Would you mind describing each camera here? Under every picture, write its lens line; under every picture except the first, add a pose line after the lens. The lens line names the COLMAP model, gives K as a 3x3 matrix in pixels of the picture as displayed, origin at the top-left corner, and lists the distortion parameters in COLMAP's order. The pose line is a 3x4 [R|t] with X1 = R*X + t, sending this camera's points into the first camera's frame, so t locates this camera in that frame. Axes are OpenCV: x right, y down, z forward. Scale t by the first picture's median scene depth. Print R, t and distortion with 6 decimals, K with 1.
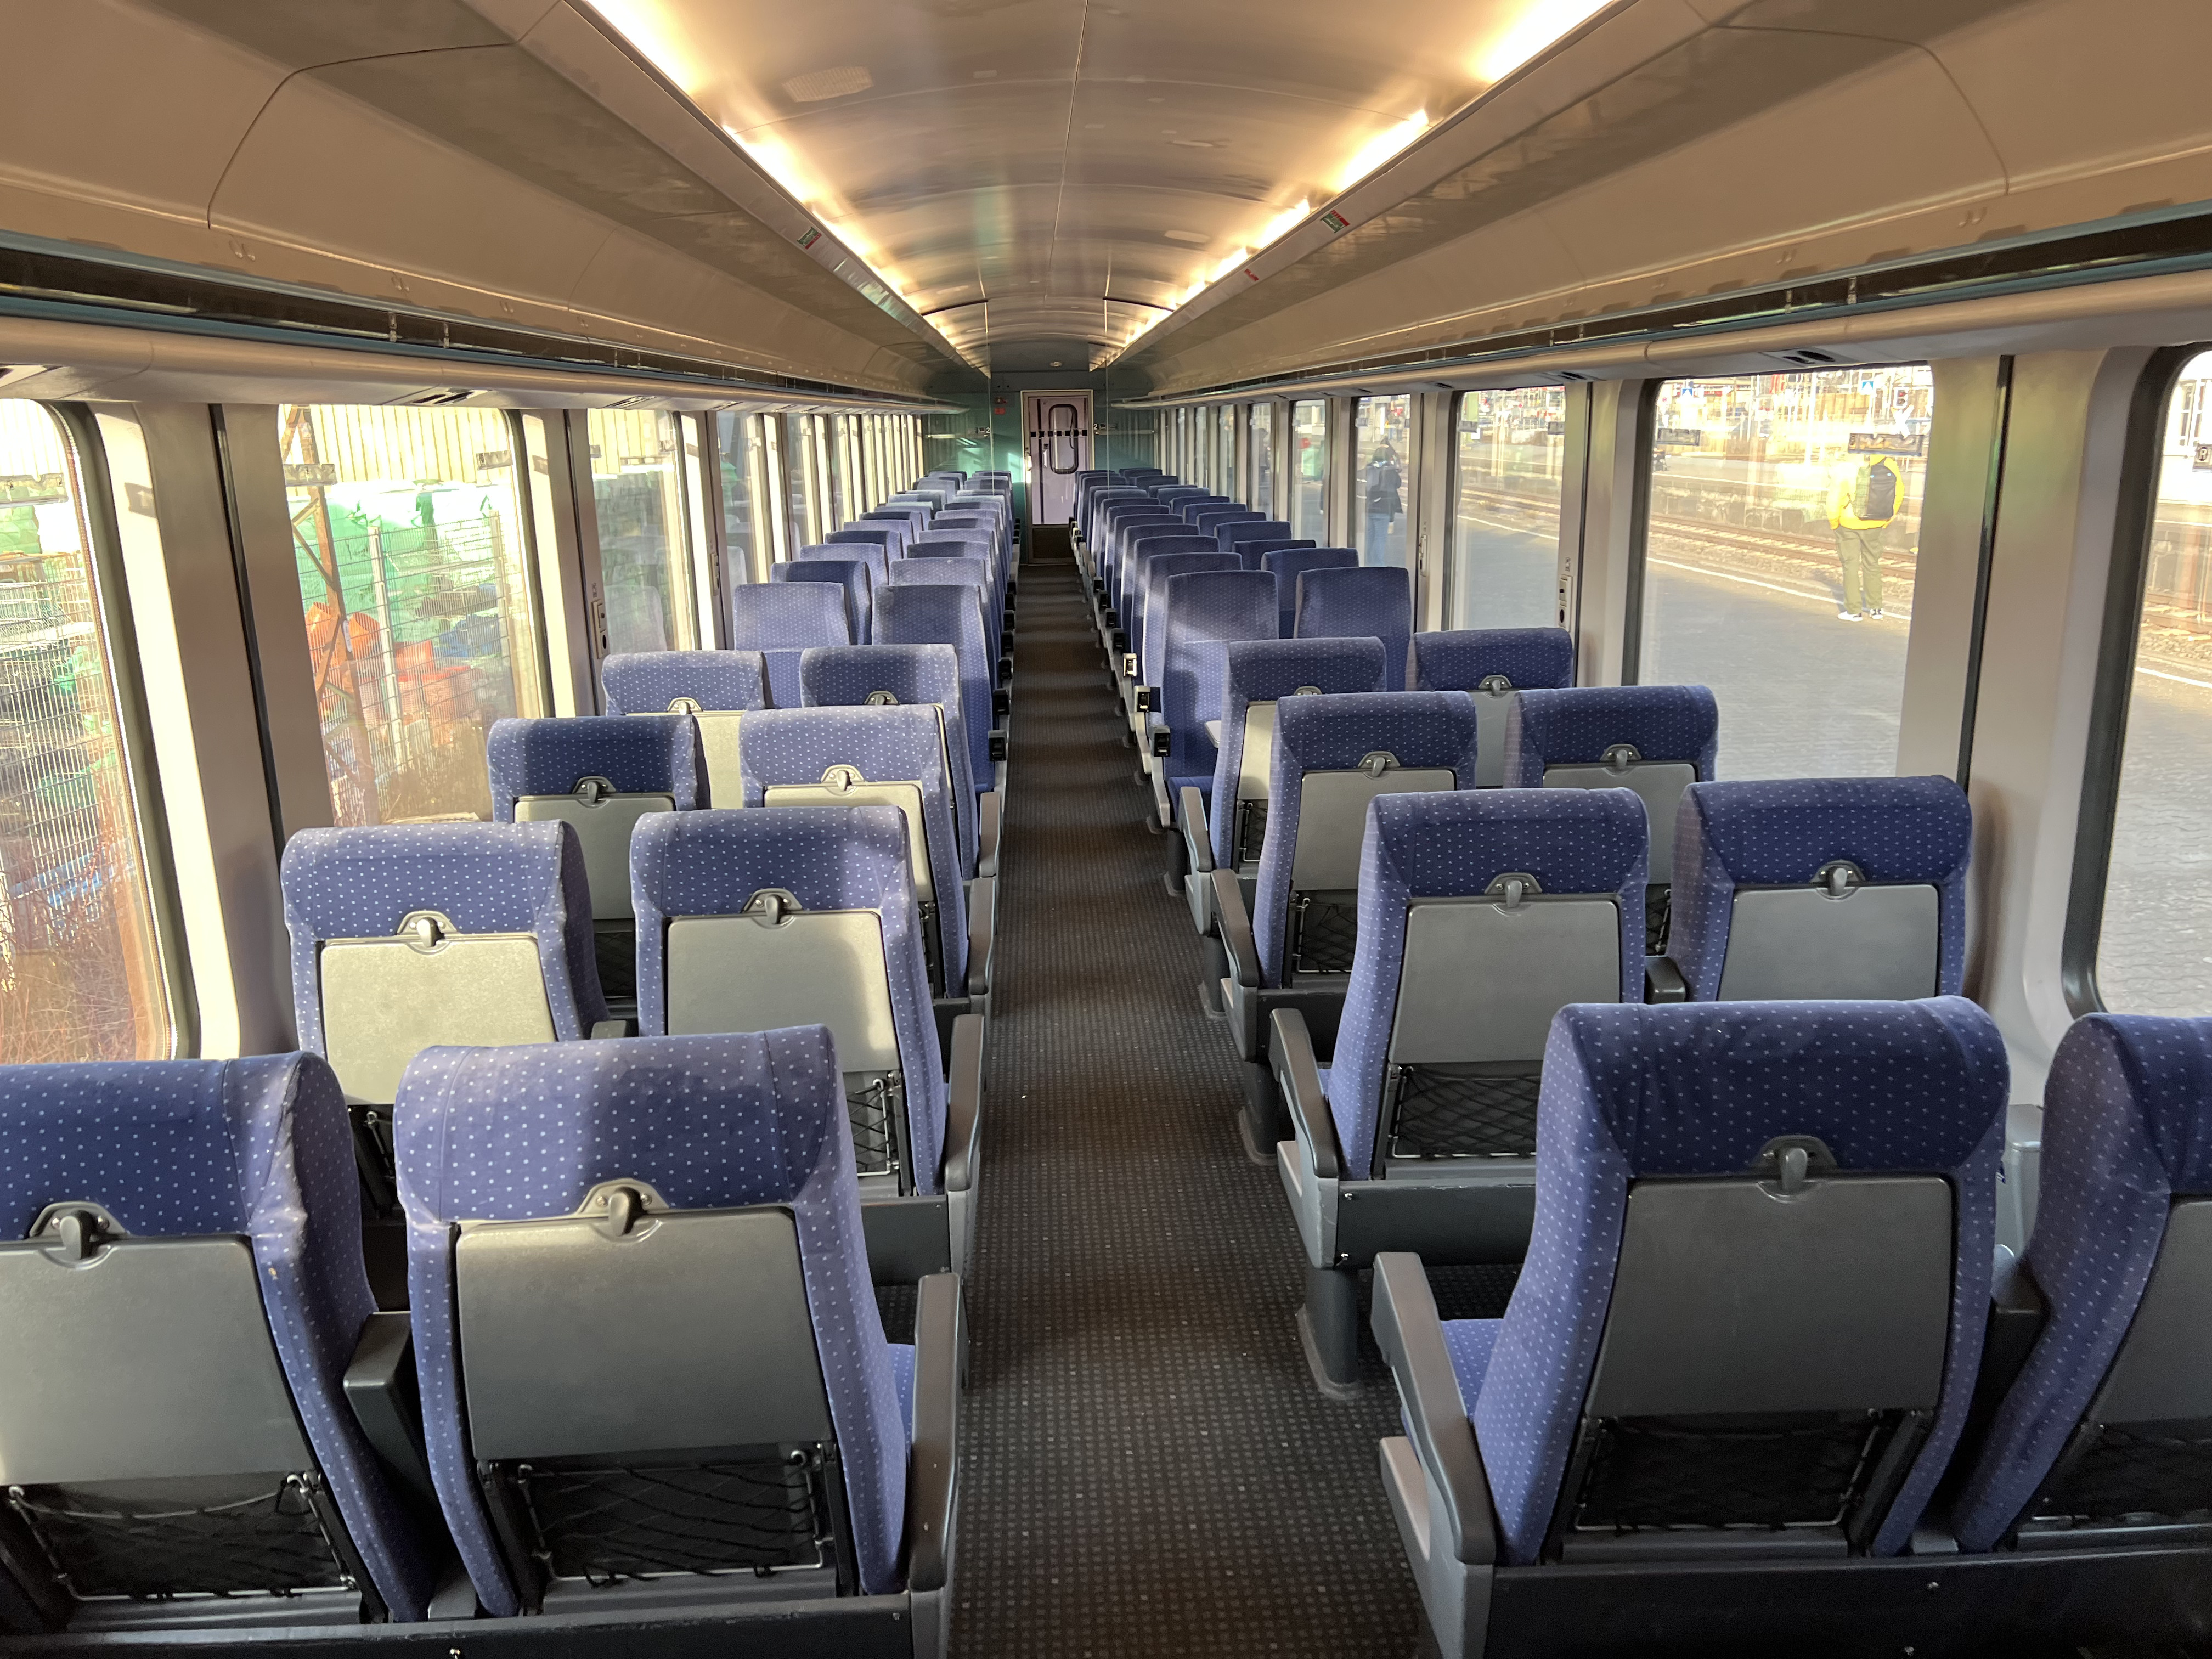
lens RADIAL K [[1663.9, 0, 1085.8], [0, 1663.9, 829.1], [0, 0, 1]] dist [0.043850, -0.056982]
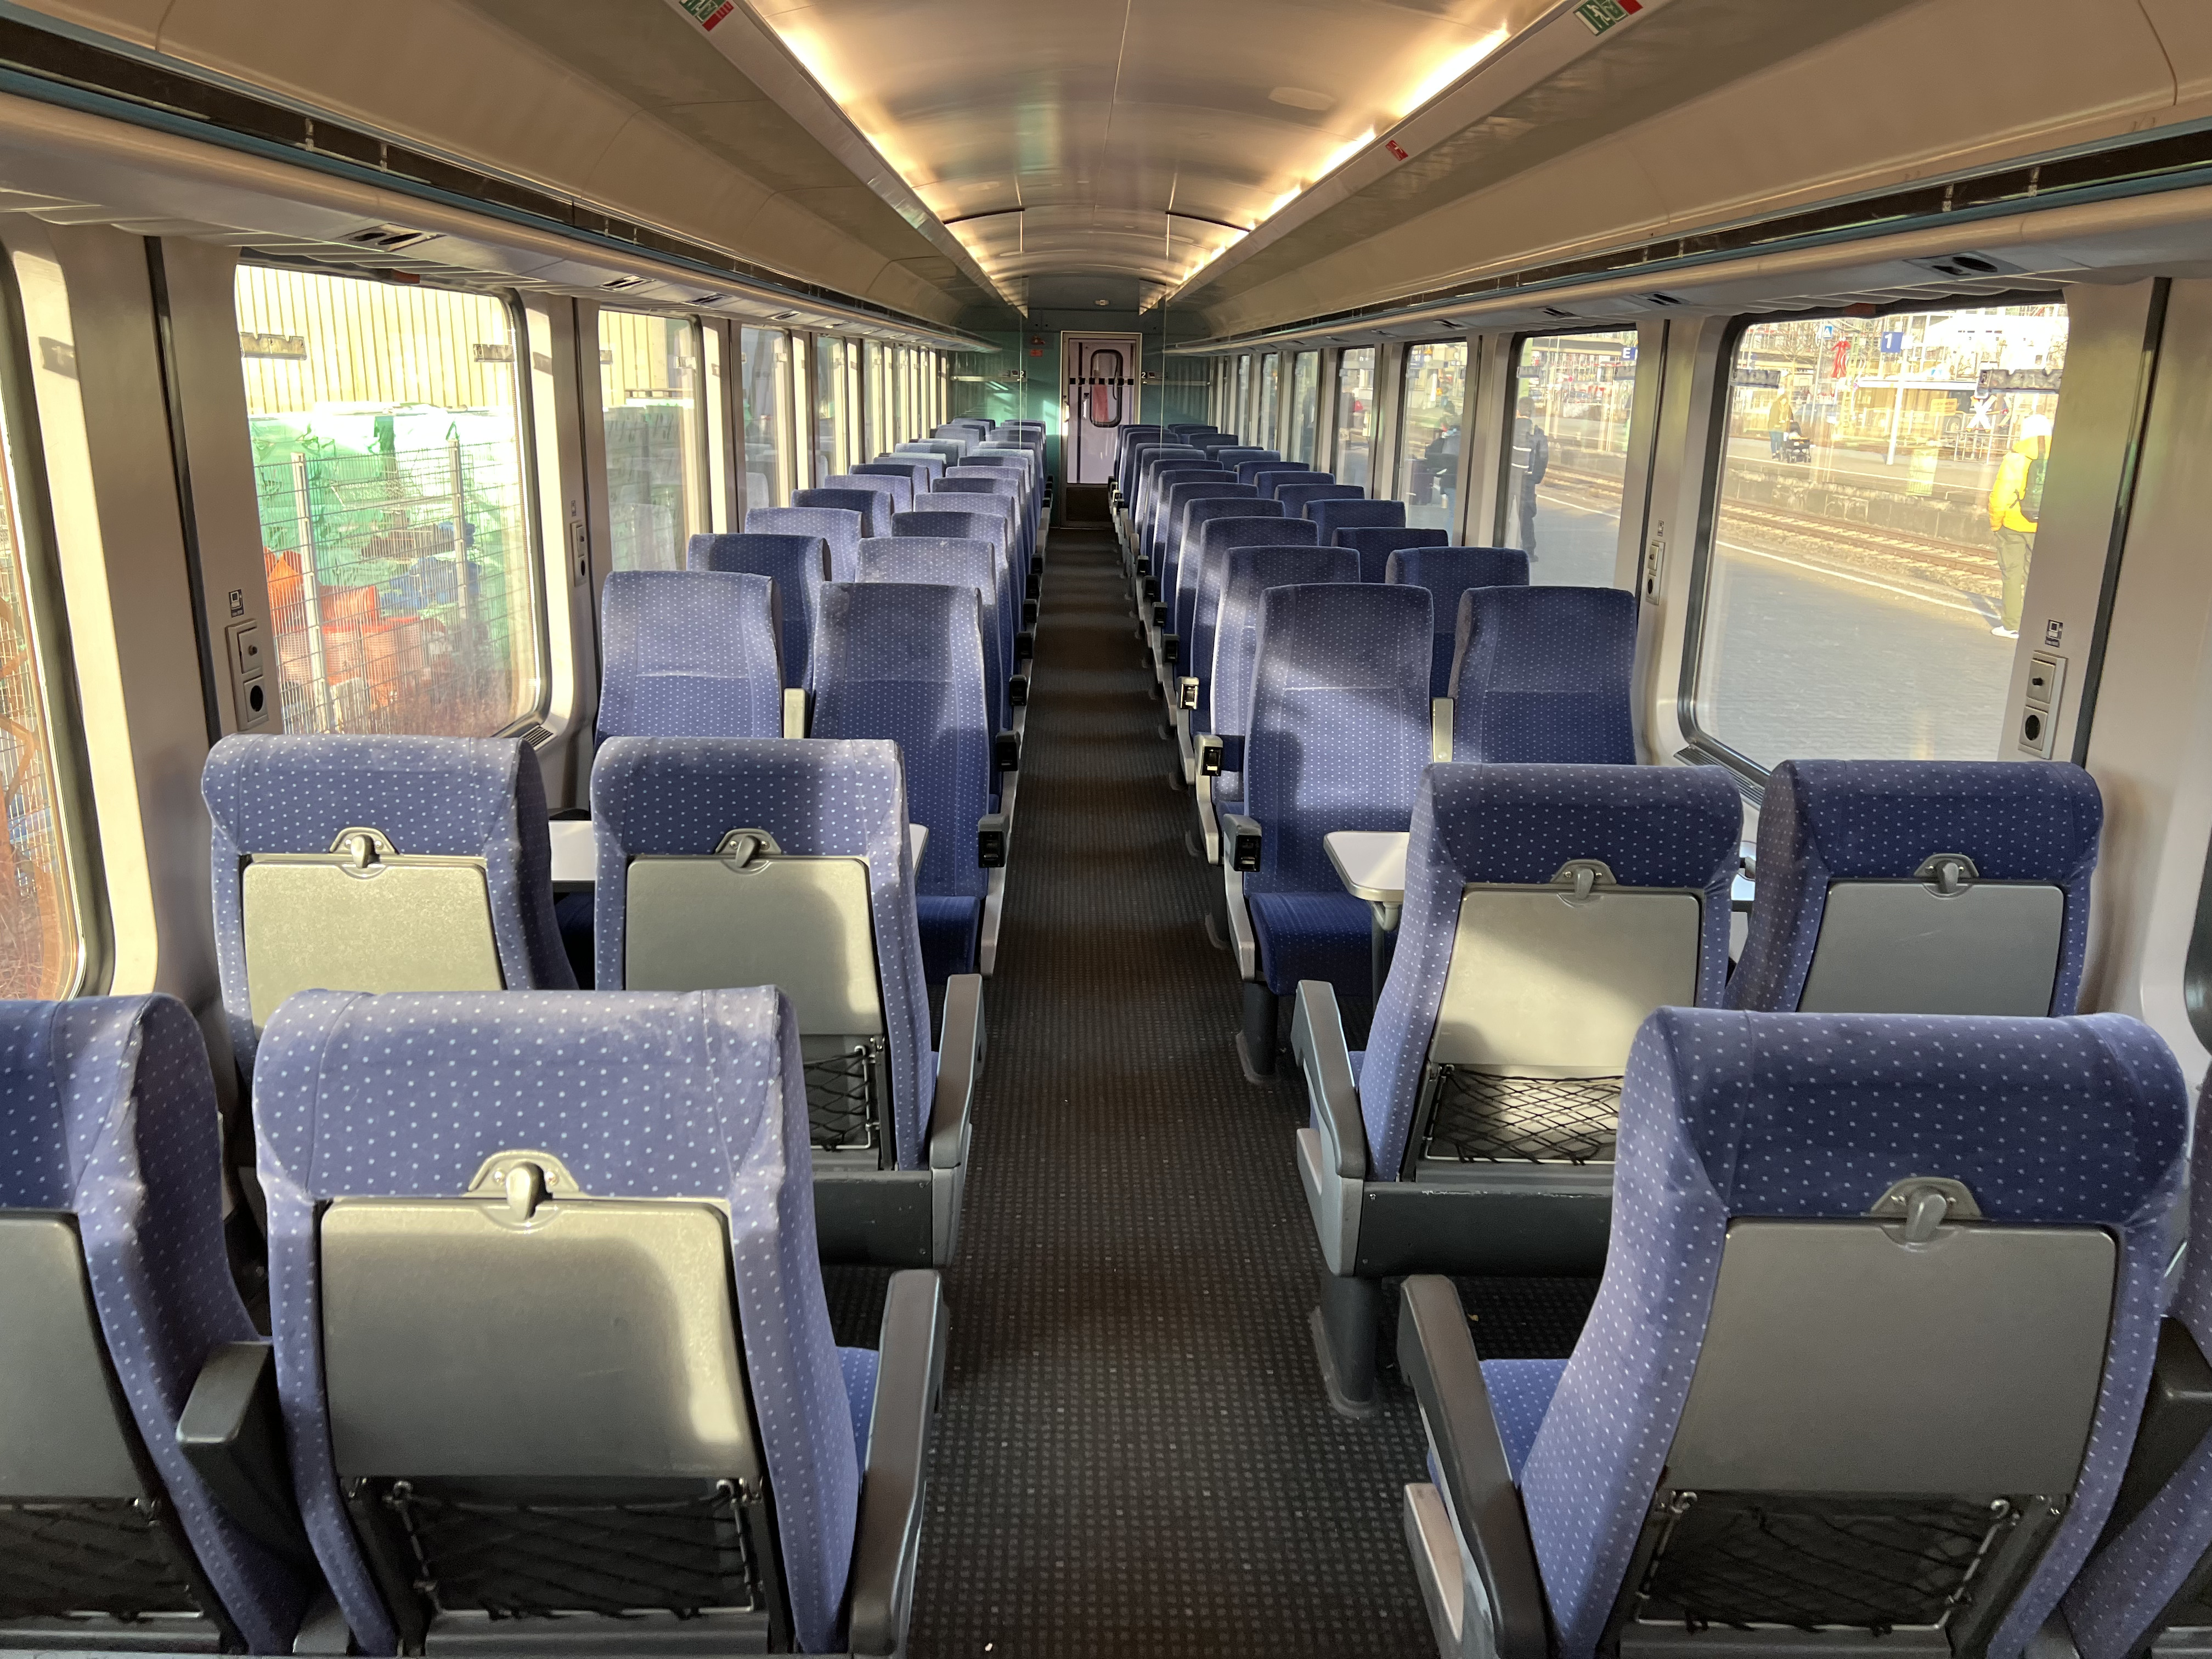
lens RADIAL K [[1663.9, 0, 1093.6], [0, 1663.9, 810.1], [0, 0, 1]] dist [0.043850, -0.056982]
pose [[0.998908, 0.046068, -0.007836, -0.013149], [-0.045945, 0.998828, 0.015241, -0.101996], [0.008529, -0.014864, 0.999853, 0.490846]]
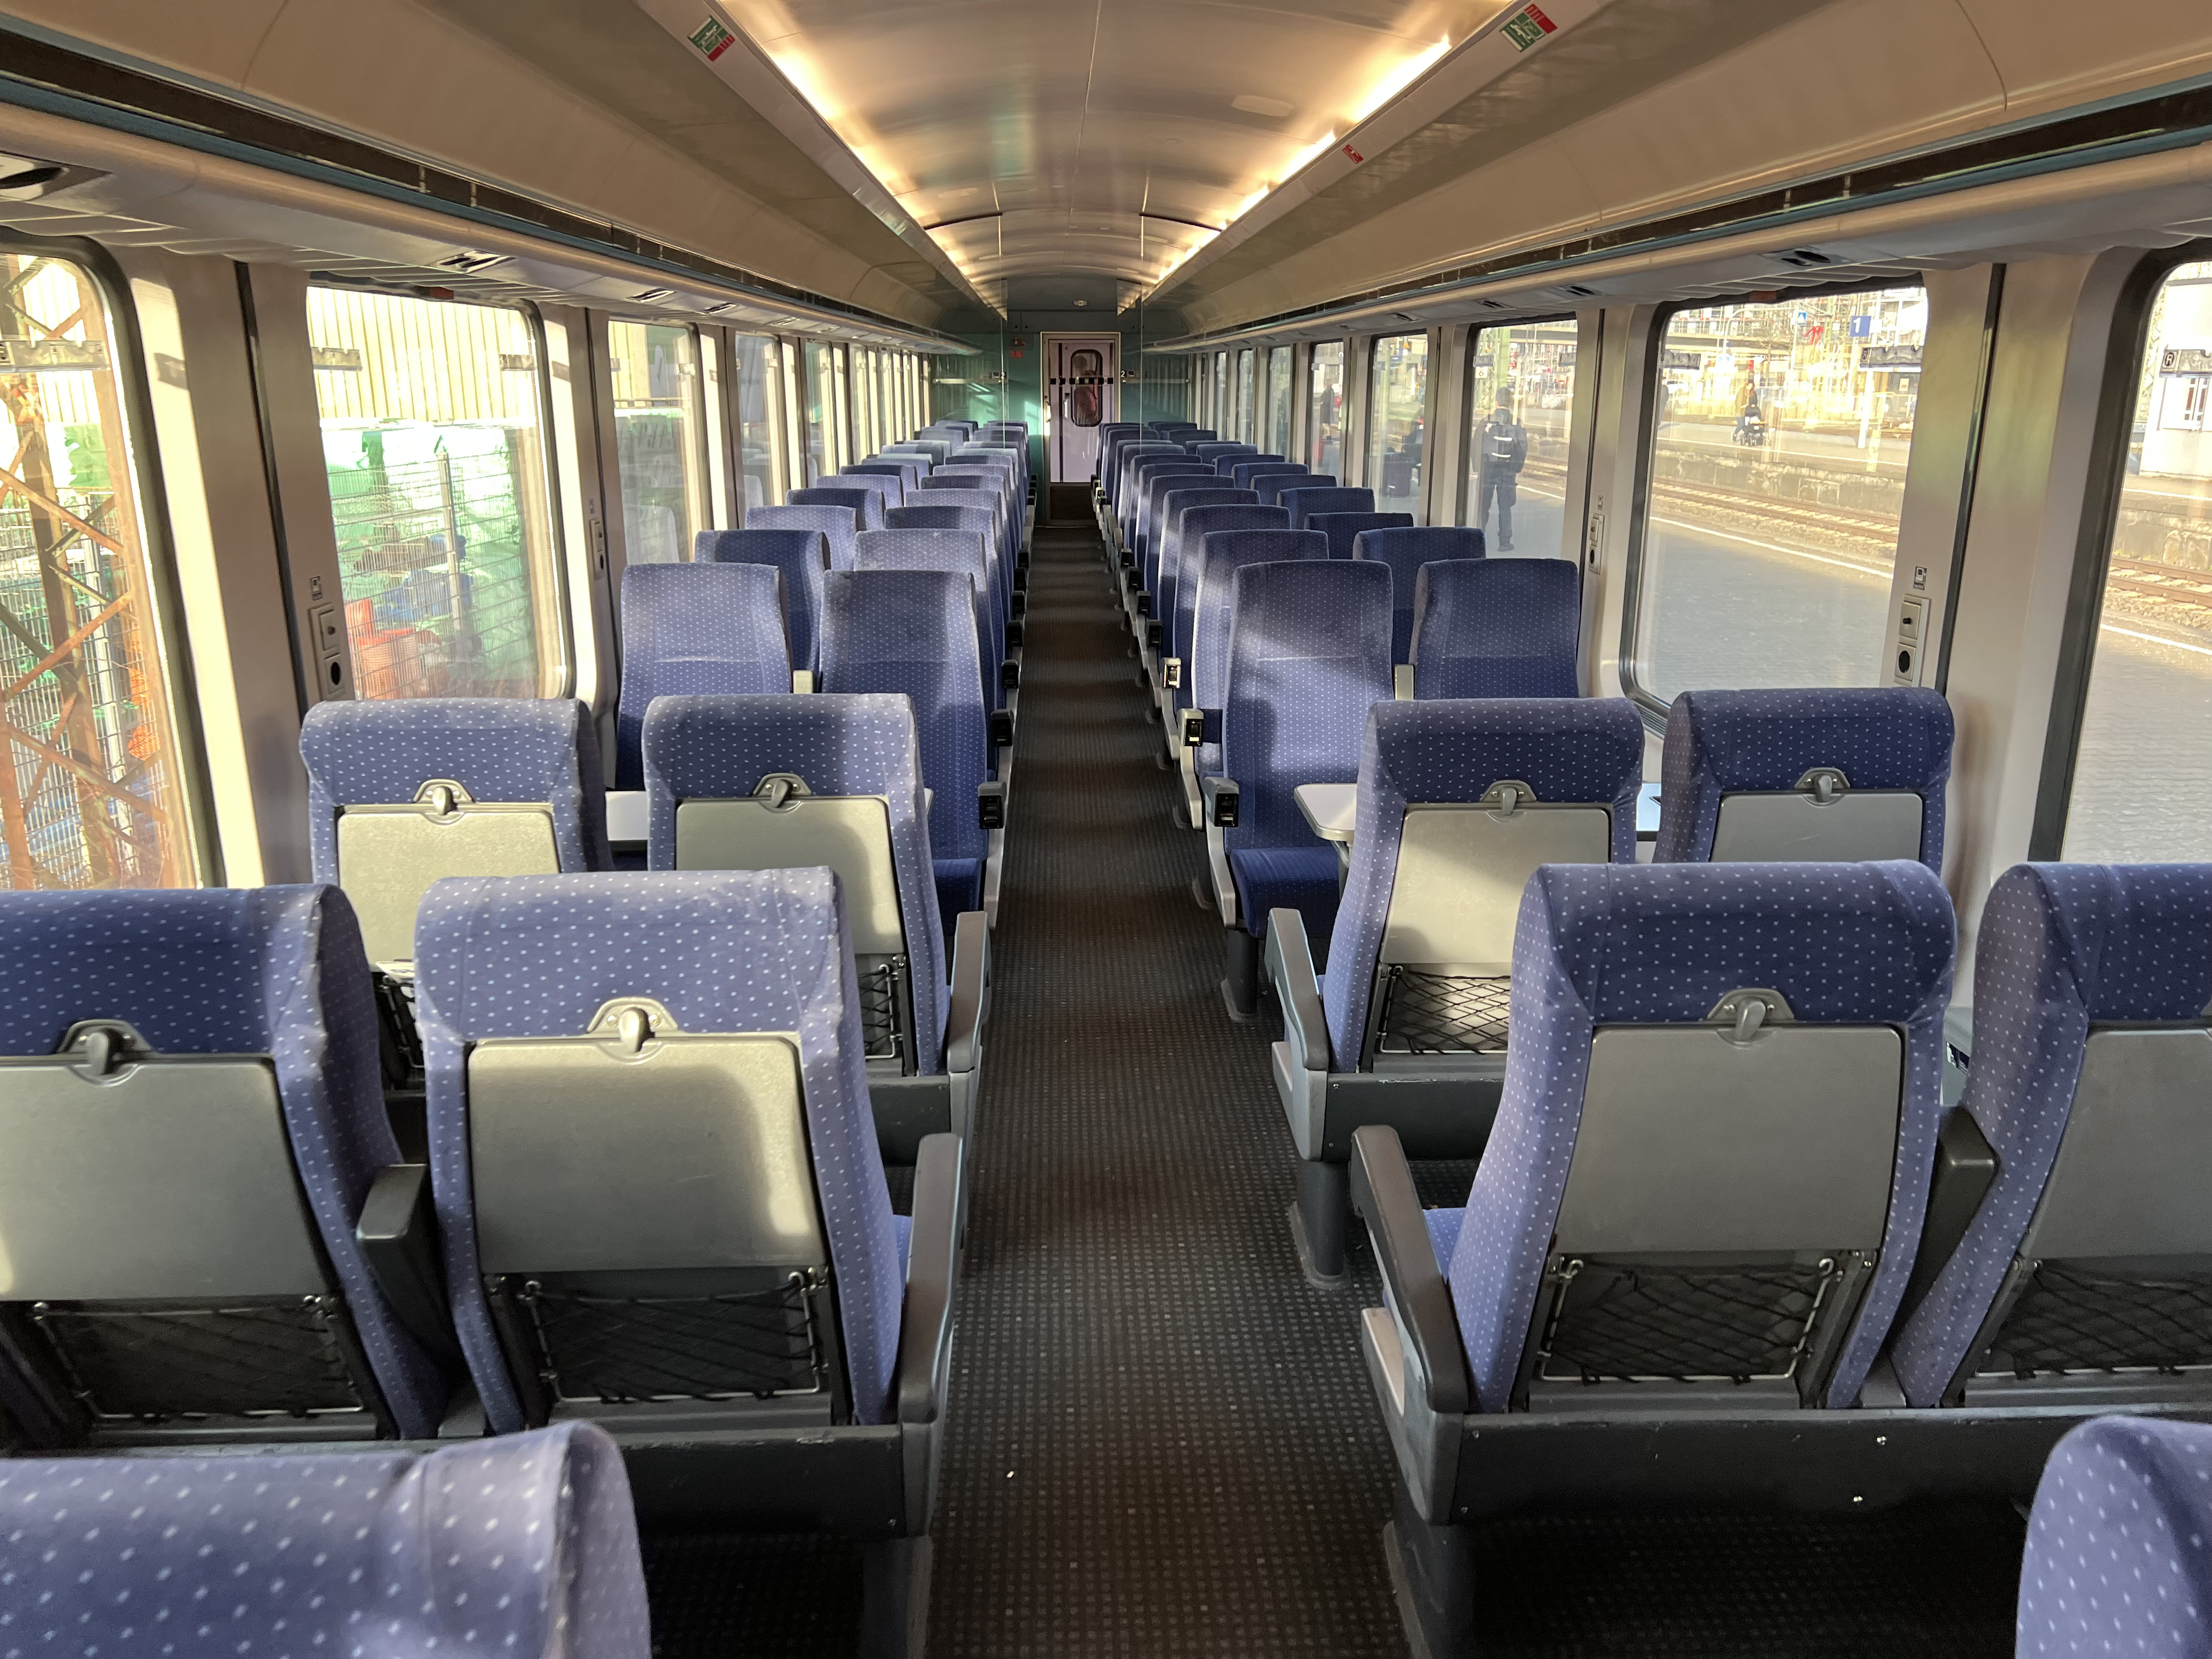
lens RADIAL K [[1663.9, 0, 1113.8], [0, 1663.9, 835.4], [0, 0, 1]] dist [0.043850, -0.056982]
pose [[0.999745, 0.020393, 0.009683, -0.011333], [-0.020660, 0.999386, 0.028291, -0.080454], [-0.009100, -0.028483, 0.999553, 0.414355]]
